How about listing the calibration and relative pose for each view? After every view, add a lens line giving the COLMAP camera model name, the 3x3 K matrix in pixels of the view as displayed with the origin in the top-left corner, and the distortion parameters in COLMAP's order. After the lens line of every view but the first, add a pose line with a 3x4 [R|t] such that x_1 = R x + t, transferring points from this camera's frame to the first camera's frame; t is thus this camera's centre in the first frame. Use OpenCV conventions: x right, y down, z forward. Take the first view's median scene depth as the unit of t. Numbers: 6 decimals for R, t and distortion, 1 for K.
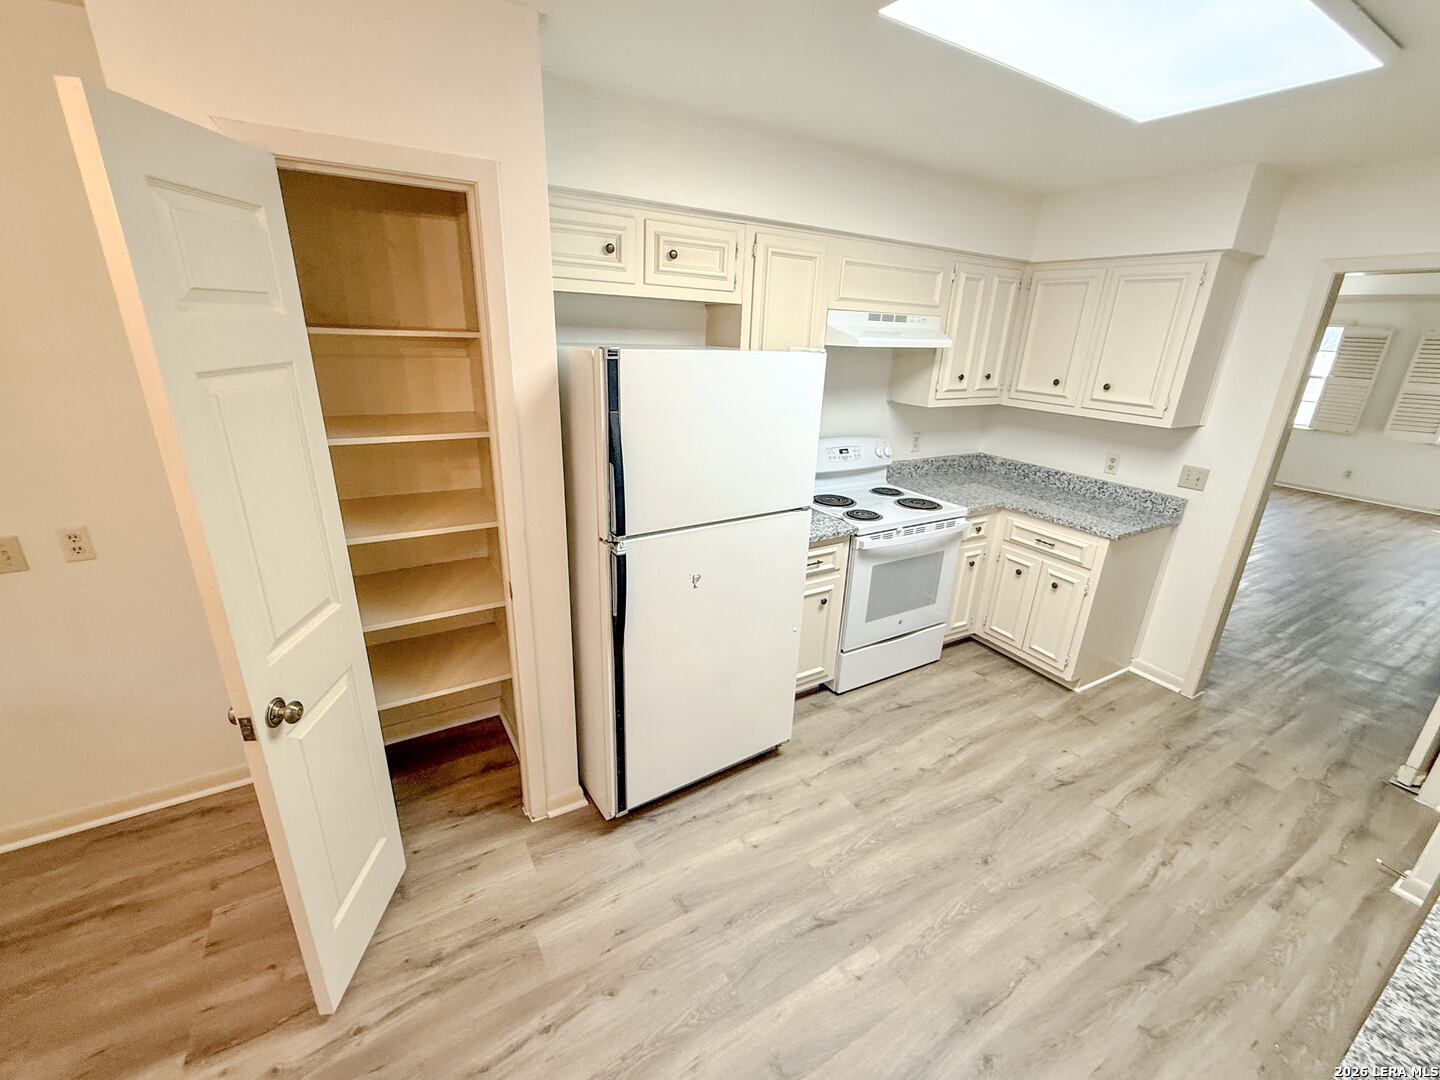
lens RADIAL K [[606.7, 0, 720.2], [0, 606.7, 543.0], [0, 0, 1]] dist [-0.000024, 0.000224]
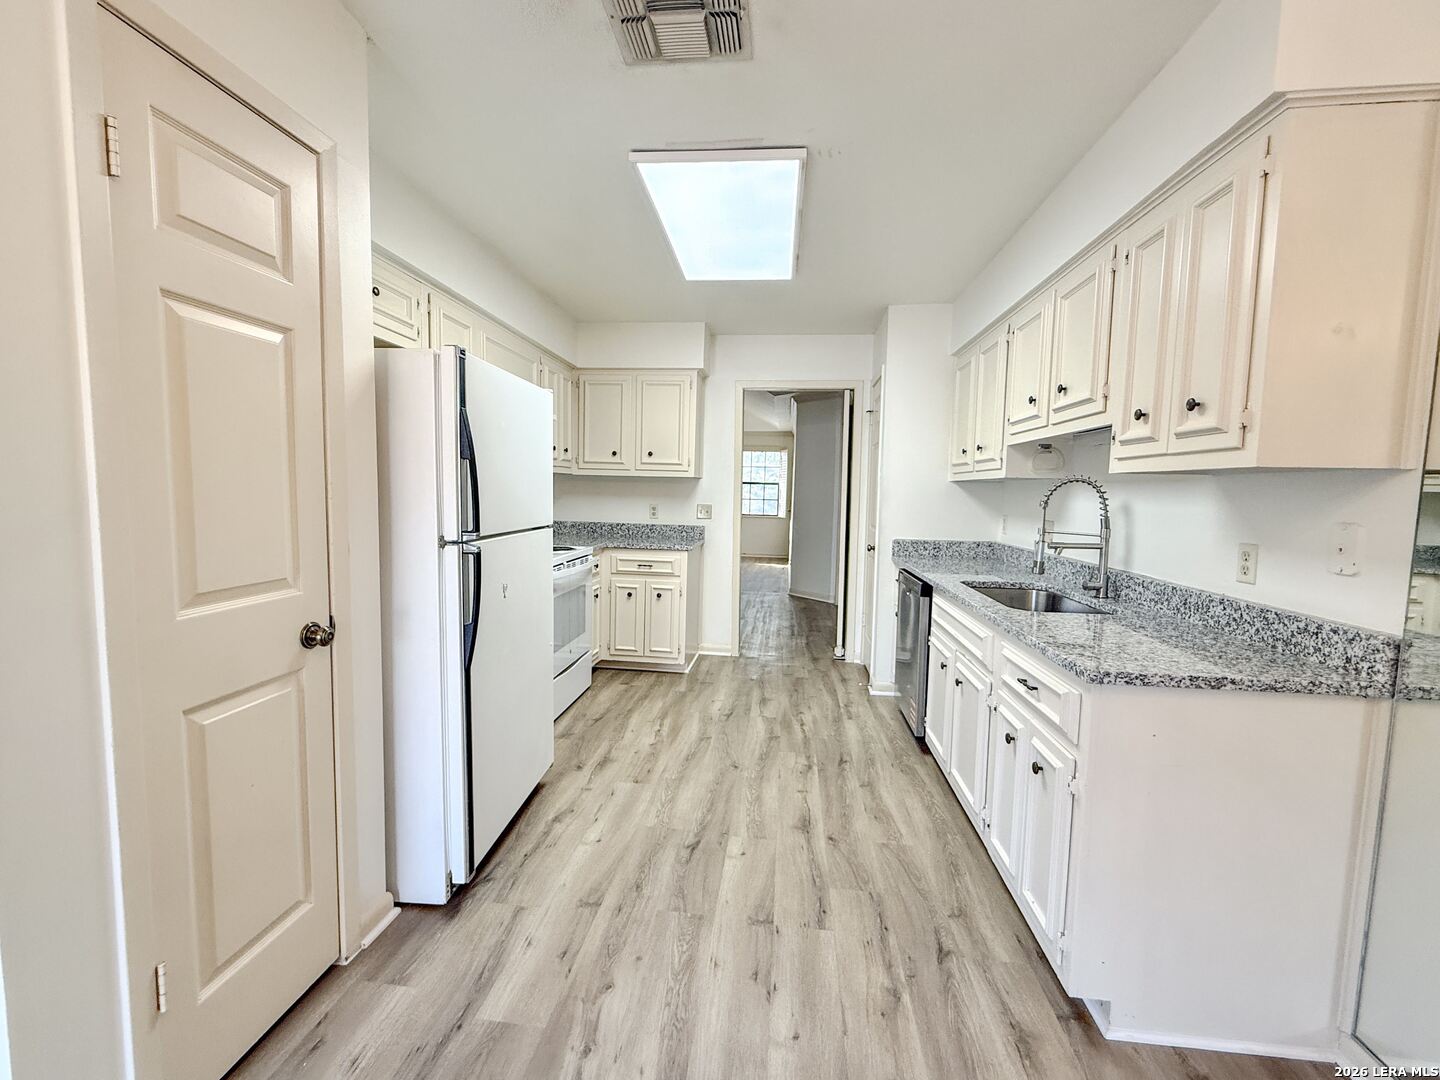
lens RADIAL K [[607.1, 0, 721.7], [0, 607.1, 542.3], [0, 0, 1]] dist [-0.000157, 0.000432]
pose [[0.603644, -0.094073, 0.791685, -0.427374], [0.267116, 0.959484, -0.089659, 0.120071], [-0.751175, 0.265594, 0.604315, 0.065699]]
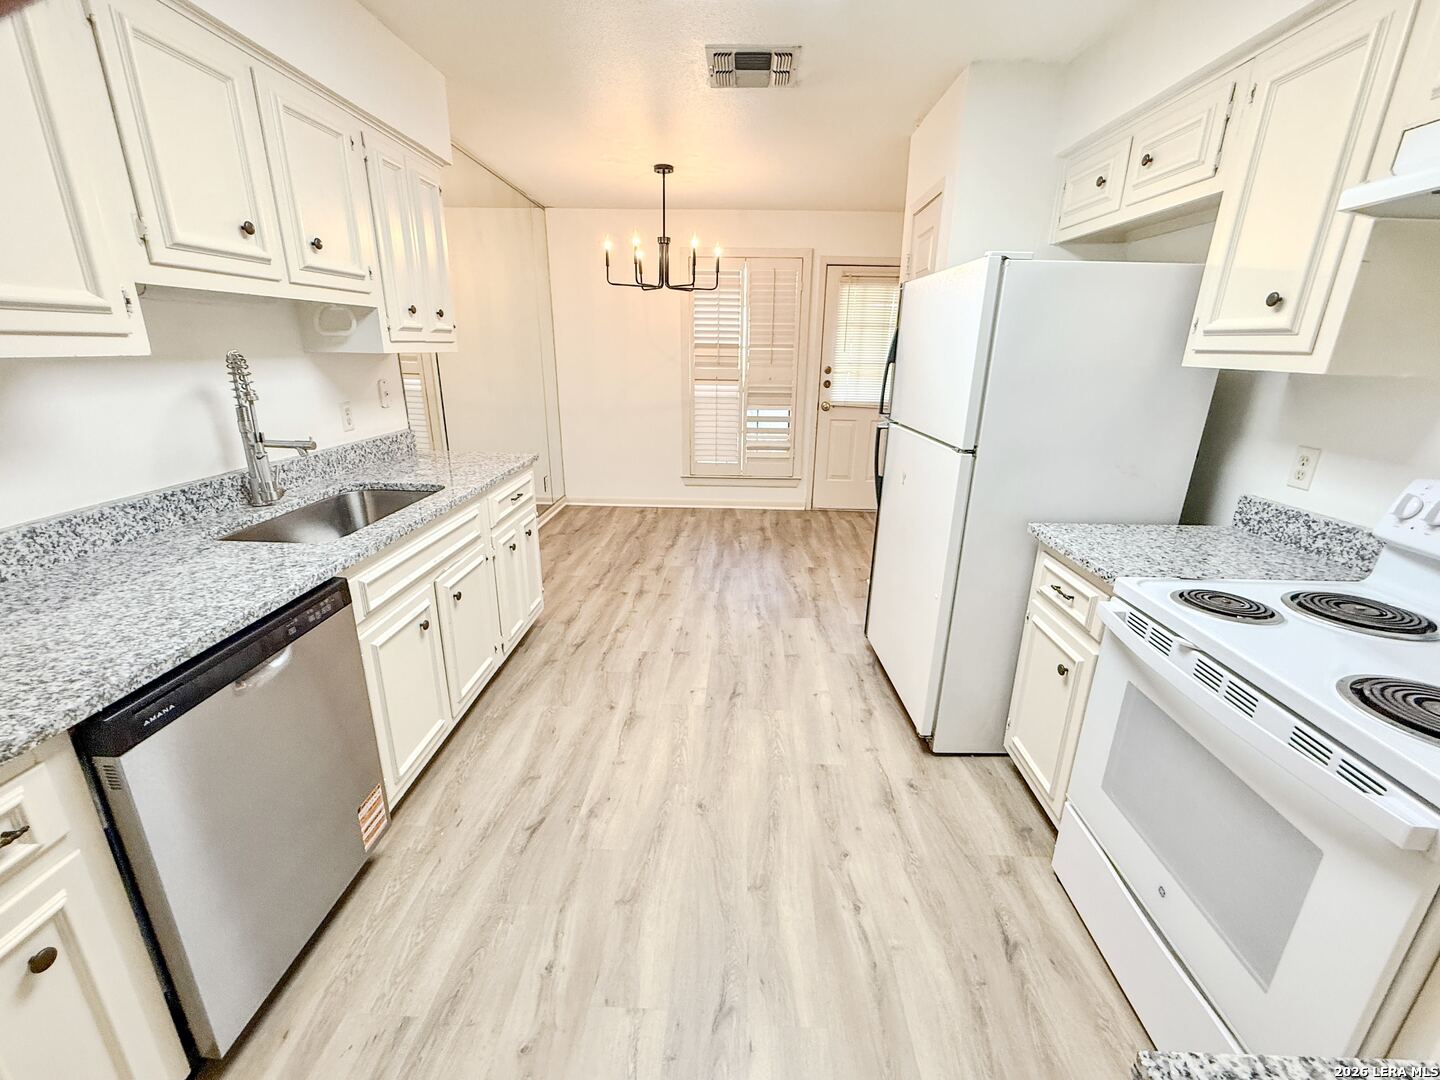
lens RADIAL K [[607.1, 0, 721.7], [0, 607.1, 542.3], [0, 0, 1]] dist [-0.000157, 0.000432]
pose [[-0.545008, 0.213606, -0.810764, 0.786214], [-0.316223, 0.843218, 0.434726, -0.160800], [0.776511, 0.493311, -0.392013, 0.865411]]
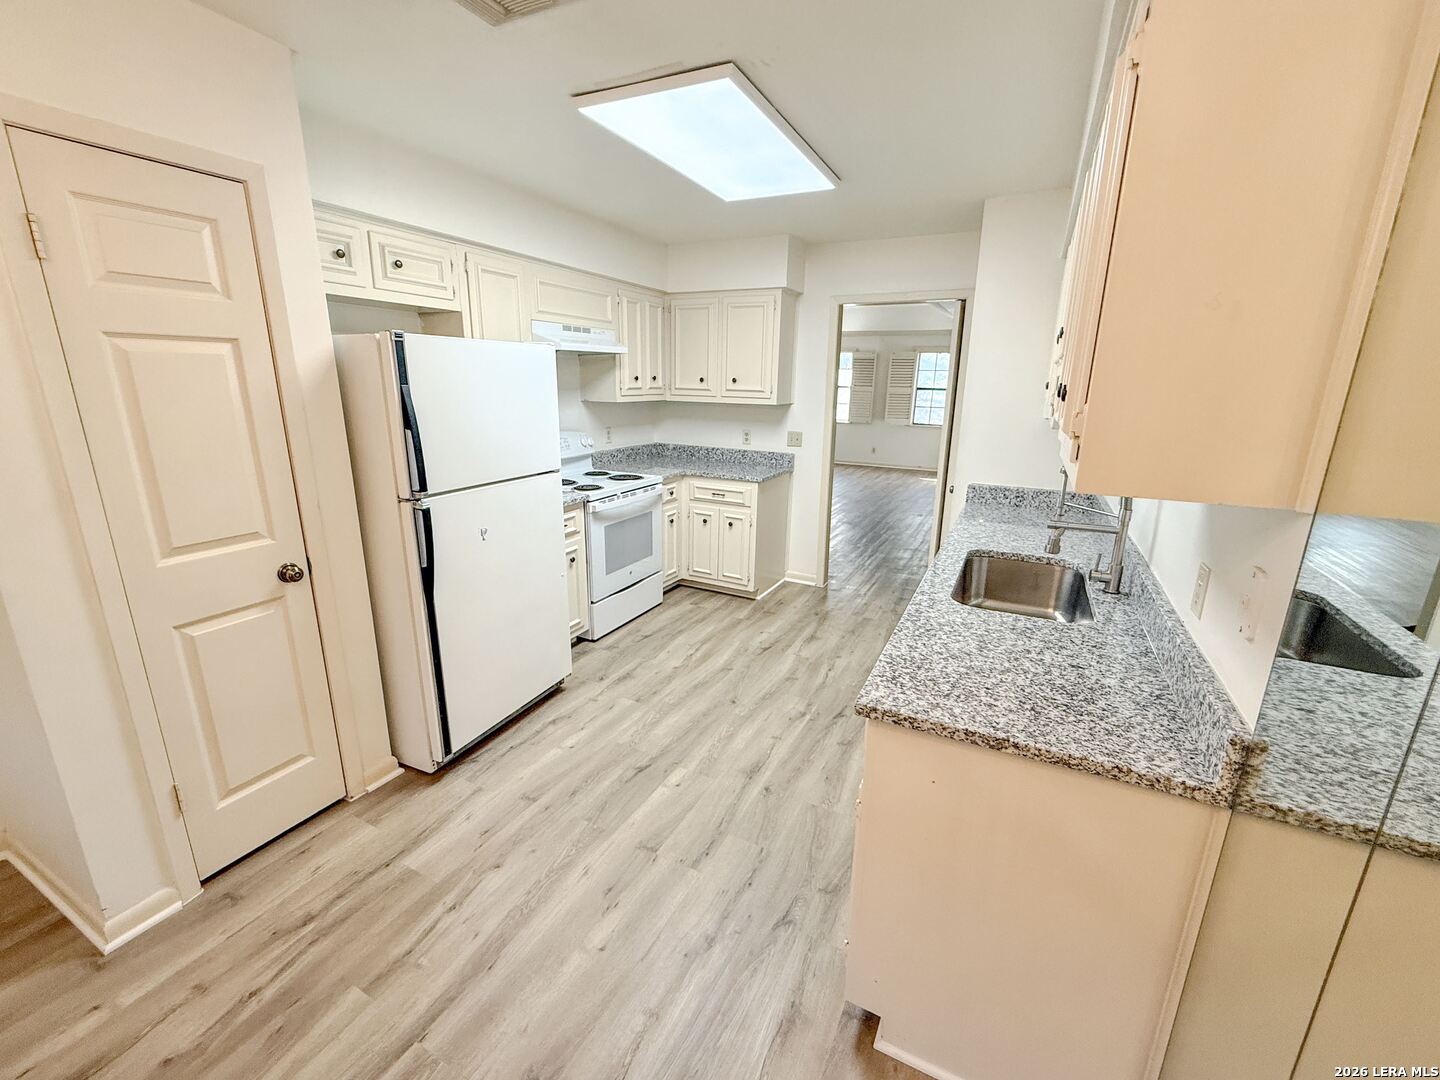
lens RADIAL K [[607.1, 0, 721.7], [0, 607.1, 542.3], [0, 0, 1]] dist [-0.000157, 0.000432]
pose [[0.845461, -0.162844, 0.508603, -0.174784], [0.193881, 0.980991, -0.008200, 0.123363], [-0.497600, 0.105541, 0.860962, -0.170404]]
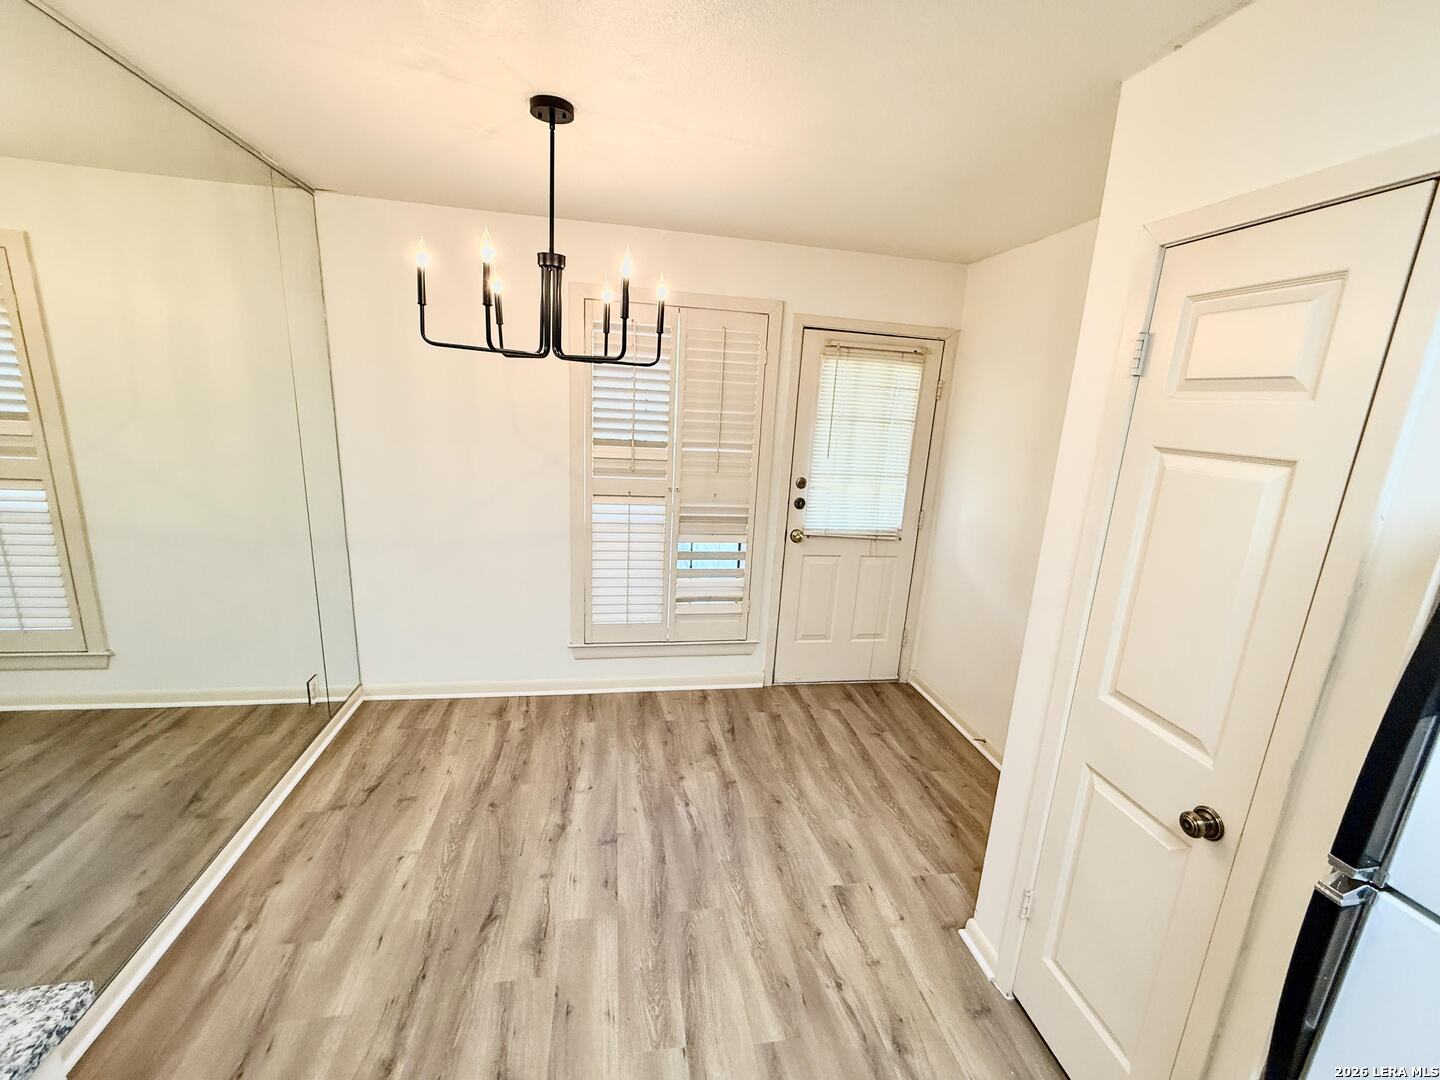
lens RADIAL K [[607.1, 0, 721.7], [0, 607.1, 542.3], [0, 0, 1]] dist [-0.000157, 0.000432]
pose [[-0.351732, 0.162893, -0.921819, 0.219565], [-0.382680, 0.873679, 0.300402, -0.104469], [0.854307, 0.458423, -0.244965, 0.374382]]
